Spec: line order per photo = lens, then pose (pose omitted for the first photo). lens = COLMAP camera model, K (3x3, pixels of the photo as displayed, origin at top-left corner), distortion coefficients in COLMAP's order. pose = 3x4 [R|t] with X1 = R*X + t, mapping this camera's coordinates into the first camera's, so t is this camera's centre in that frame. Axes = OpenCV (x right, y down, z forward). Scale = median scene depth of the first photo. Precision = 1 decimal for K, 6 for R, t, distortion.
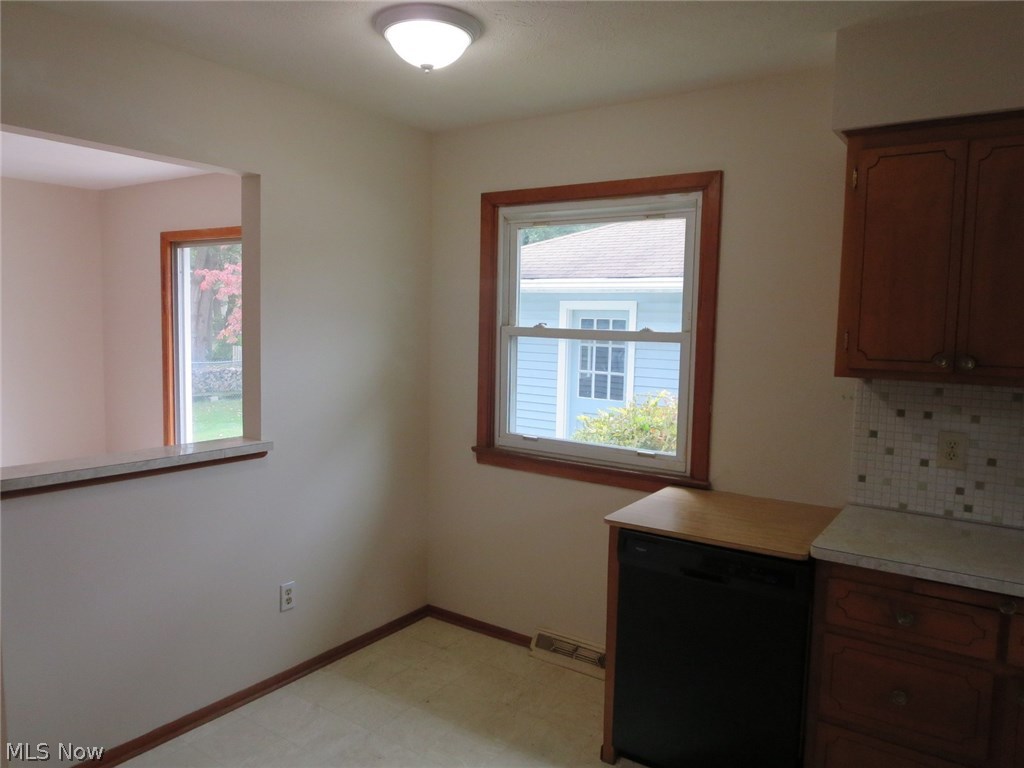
lens RADIAL K [[725.2, 0, 510.2], [0, 725.2, 382.3], [0, 0, 1]] dist [-0.024670, 0.010760]
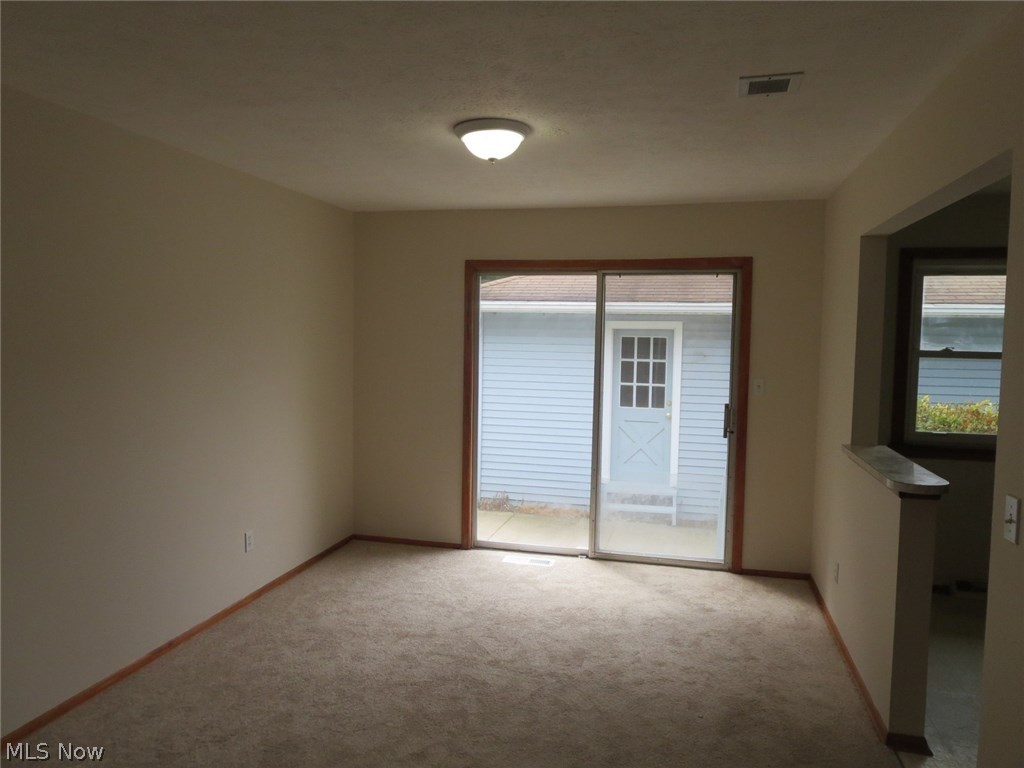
lens RADIAL K [[725.2, 0, 510.1], [0, 725.2, 384.9], [0, 0, 1]] dist [-0.024670, 0.010760]
pose [[0.927961, -0.035845, 0.370950, -0.514367], [0.040580, 0.999164, -0.004963, -0.015973], [-0.370462, 0.019658, 0.928640, 0.023419]]
